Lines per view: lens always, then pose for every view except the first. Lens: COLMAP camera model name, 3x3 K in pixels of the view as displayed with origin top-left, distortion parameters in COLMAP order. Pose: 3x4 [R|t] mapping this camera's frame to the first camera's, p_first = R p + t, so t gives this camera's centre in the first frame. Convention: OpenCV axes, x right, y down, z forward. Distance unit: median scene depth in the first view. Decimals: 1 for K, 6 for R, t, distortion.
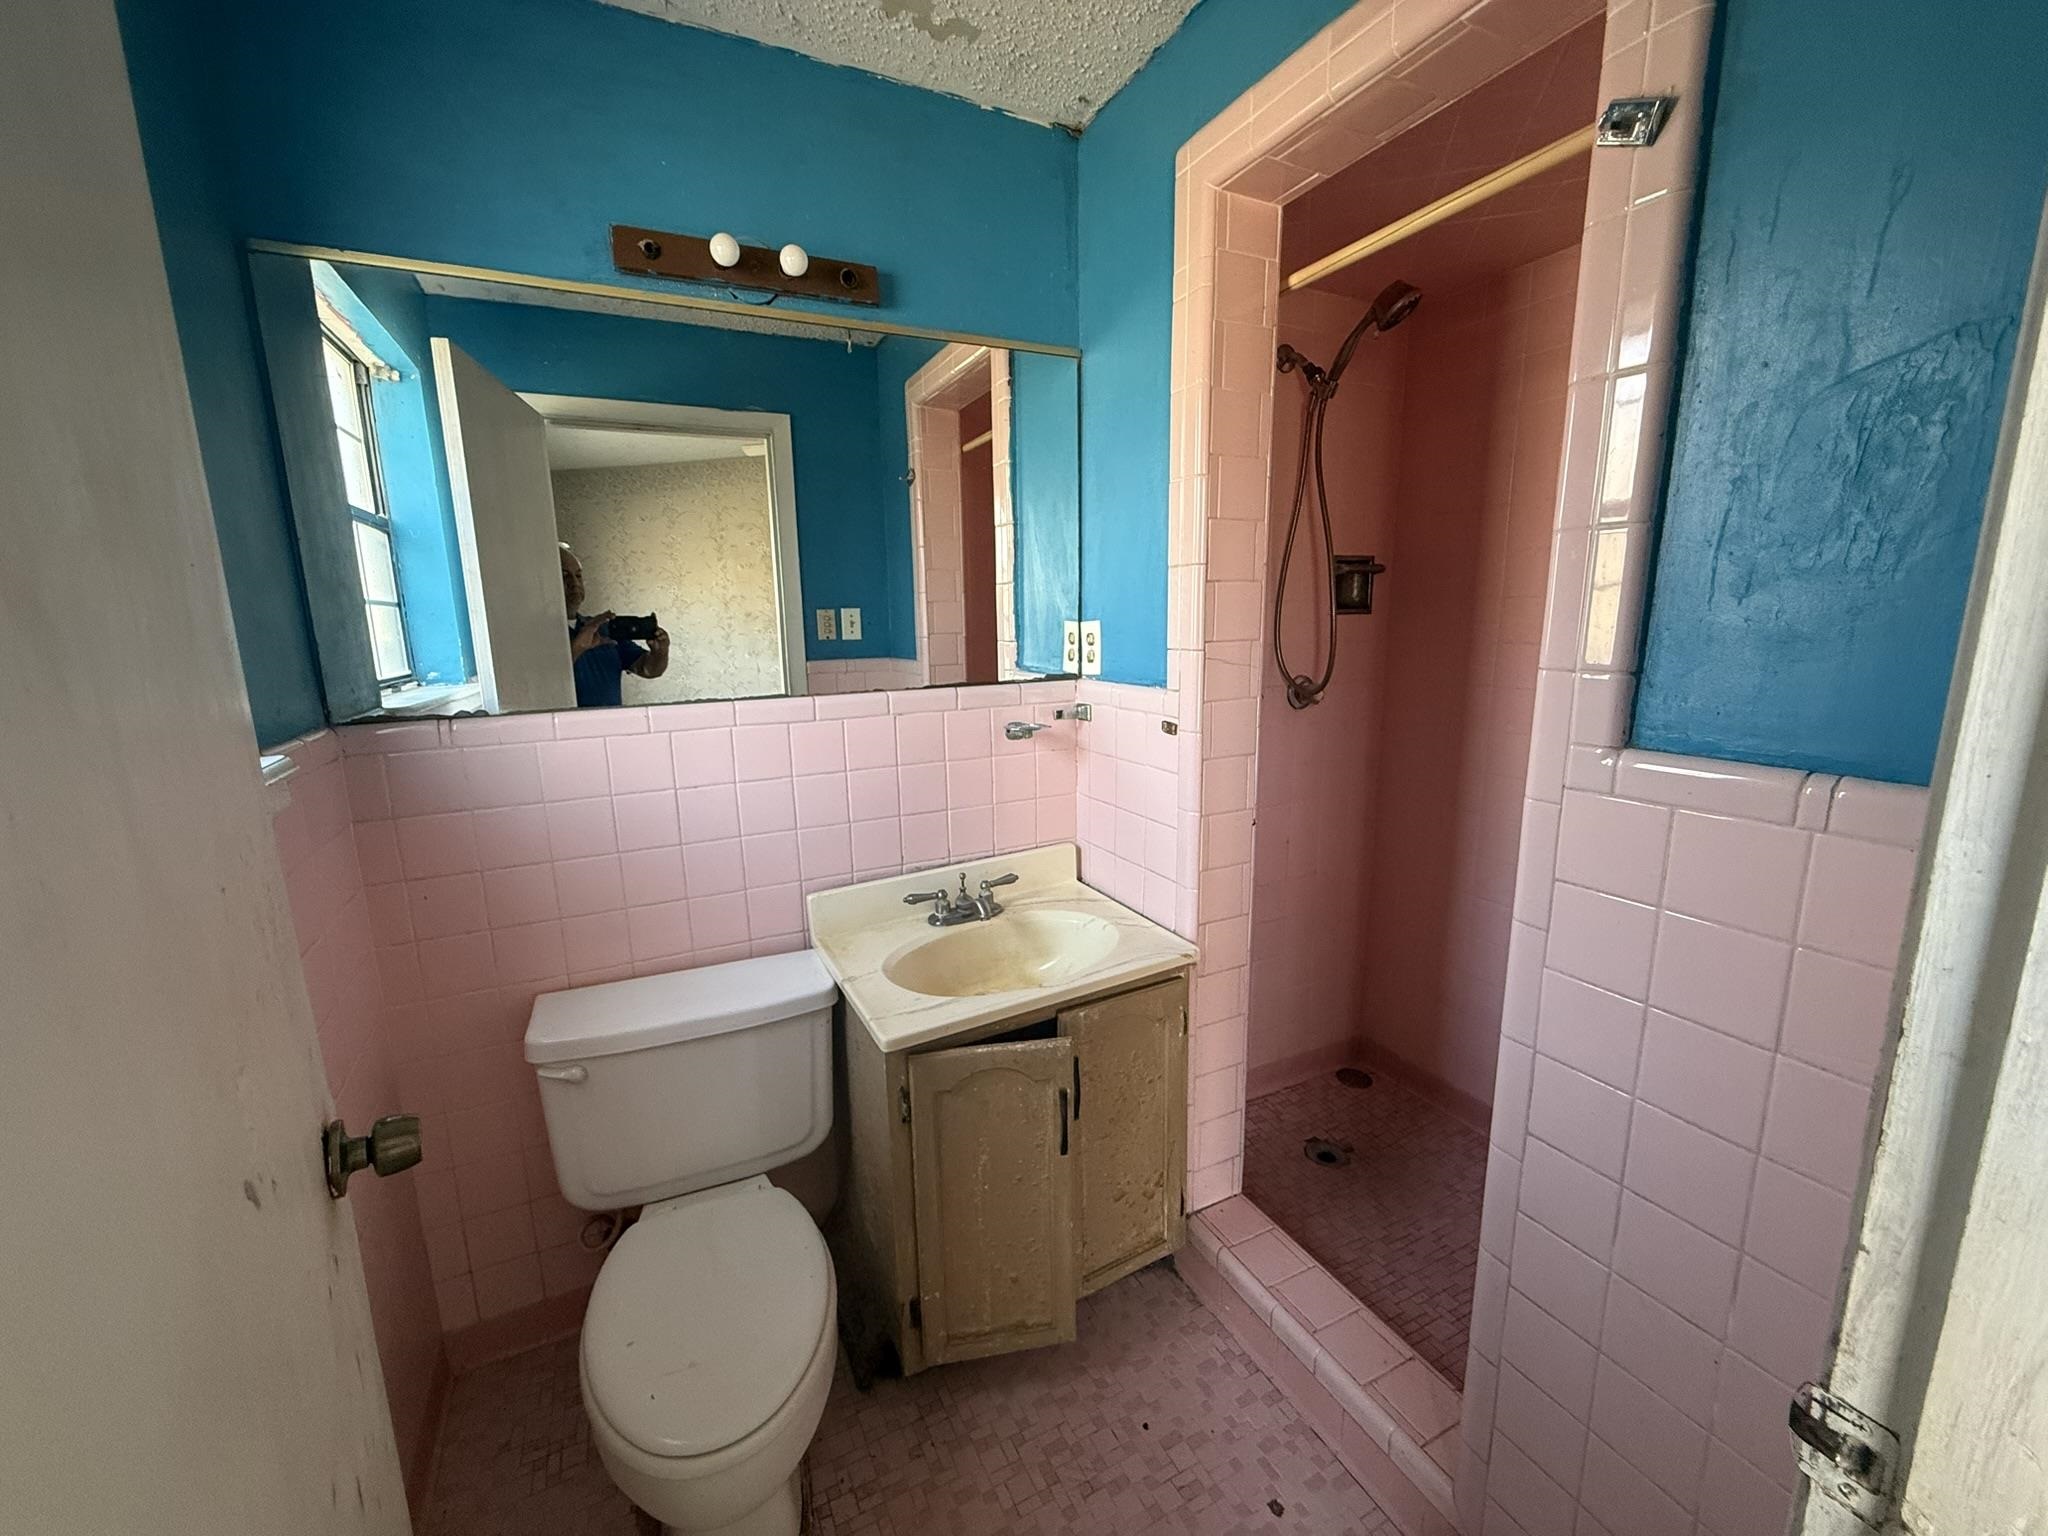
lens RADIAL K [[815.0, 0, 1013.2], [0, 815.0, 765.0], [0, 0, 1]] dist [0.000538, 0.000237]
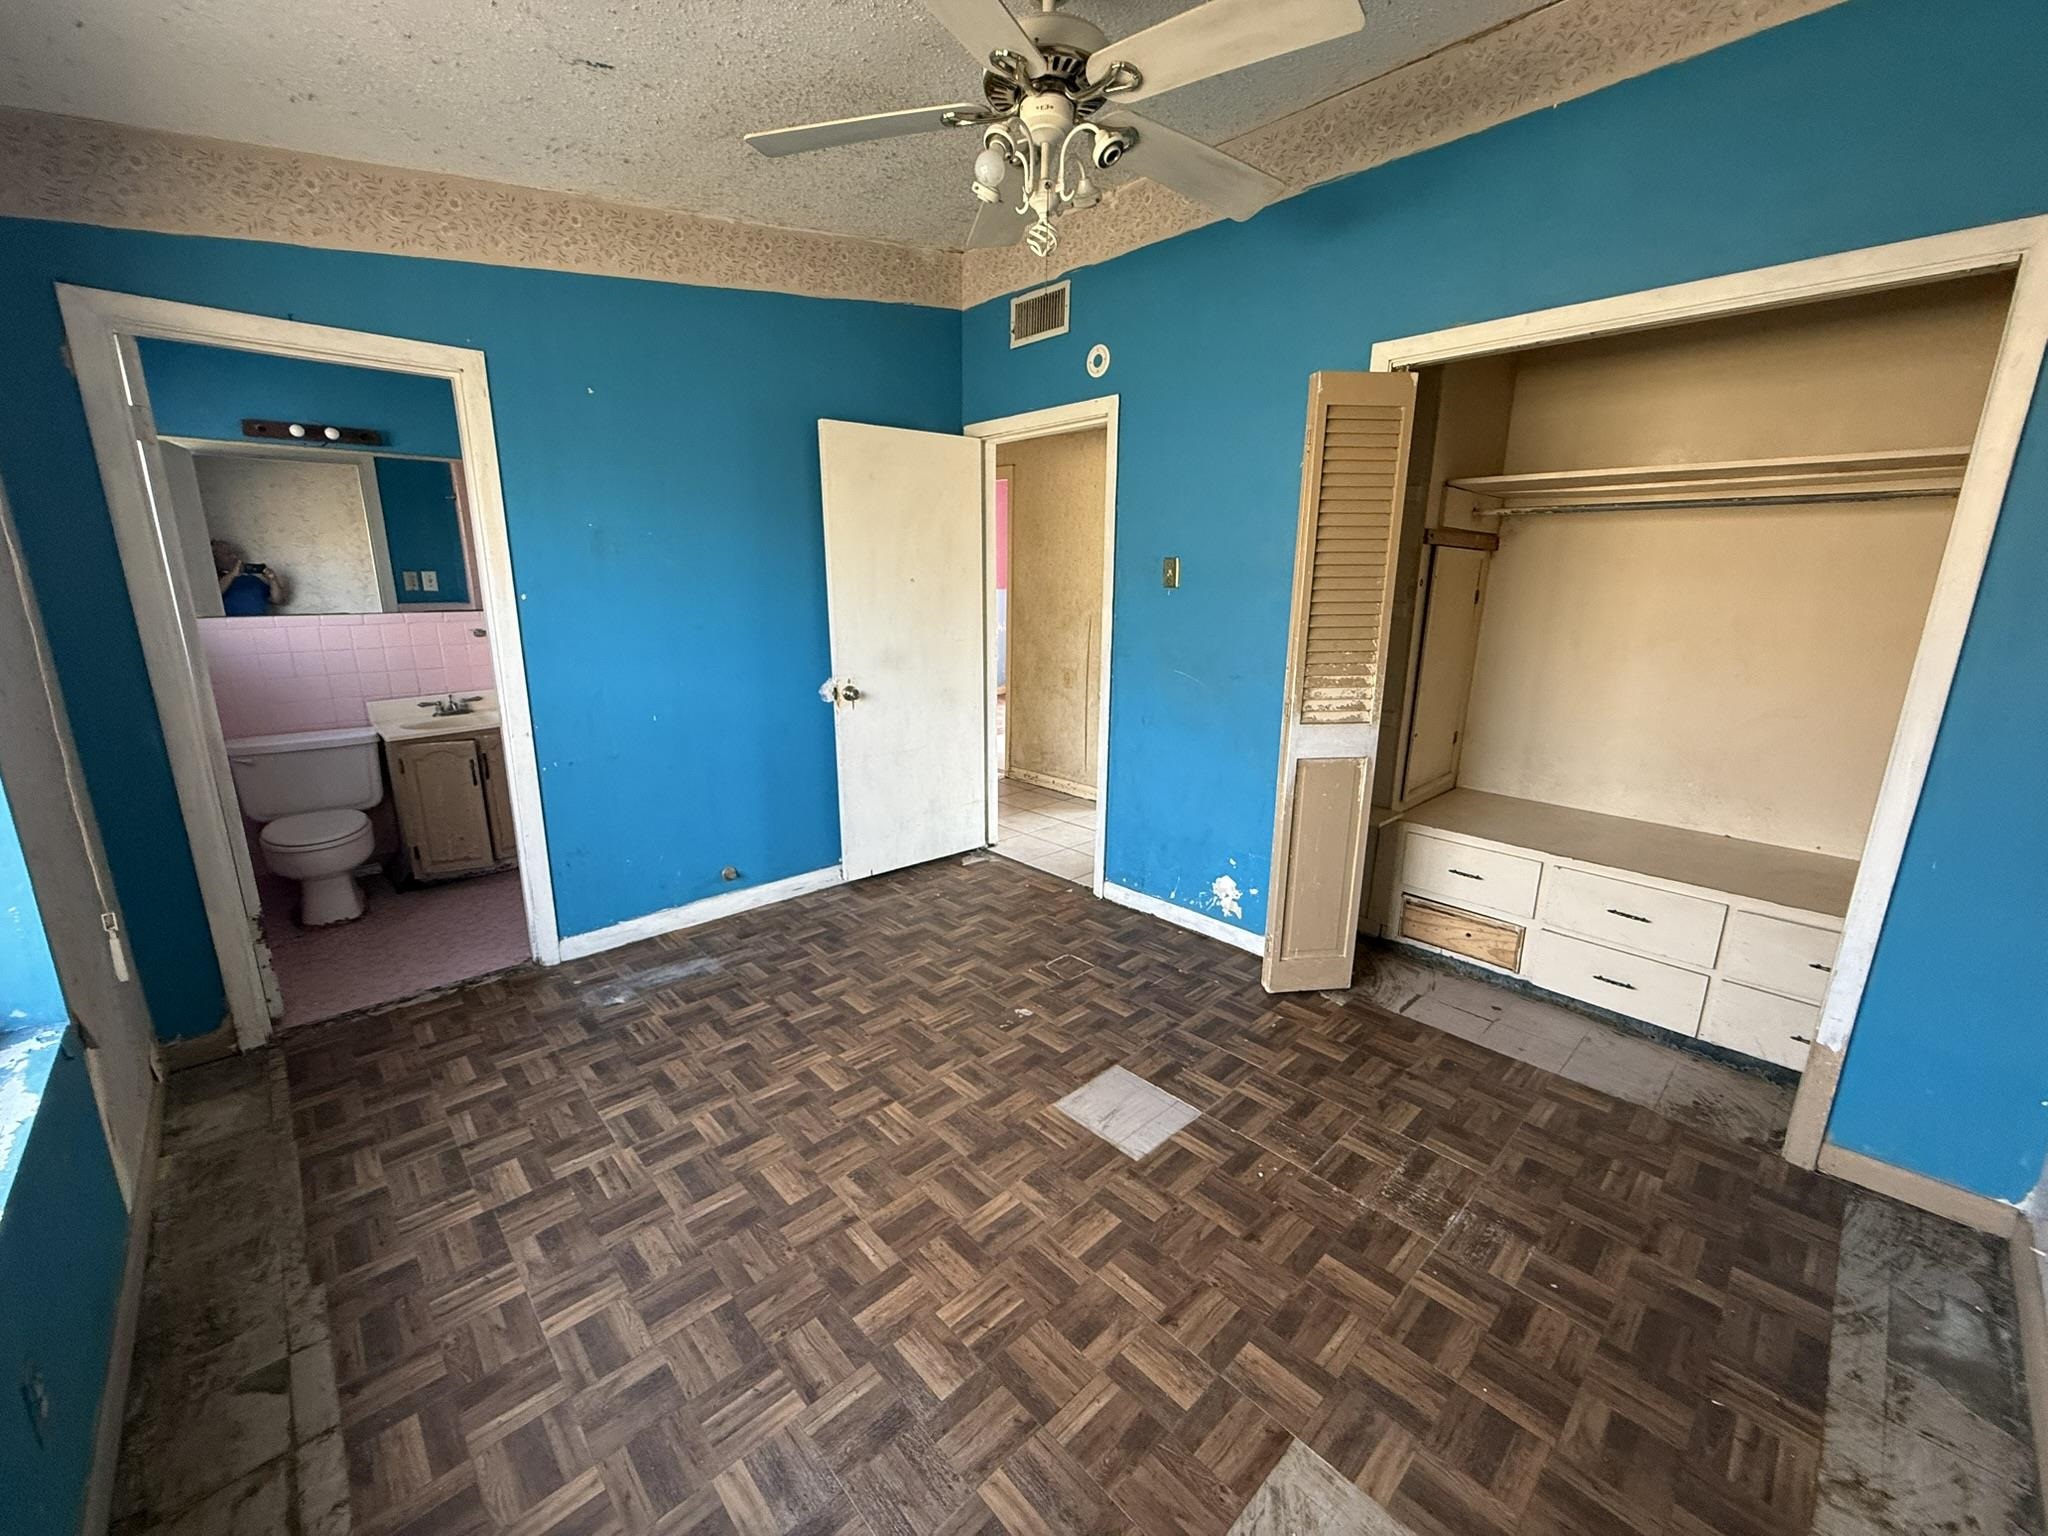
lens RADIAL K [[815.0, 0, 1013.2], [0, 815.0, 765.0], [0, 0, 1]] dist [0.000538, 0.000237]
pose [[0.956882, -0.040490, 0.287640, 0.780166], [0.027456, 0.998411, 0.049204, 0.261285], [-0.289175, -0.039185, 0.956474, -1.634618]]
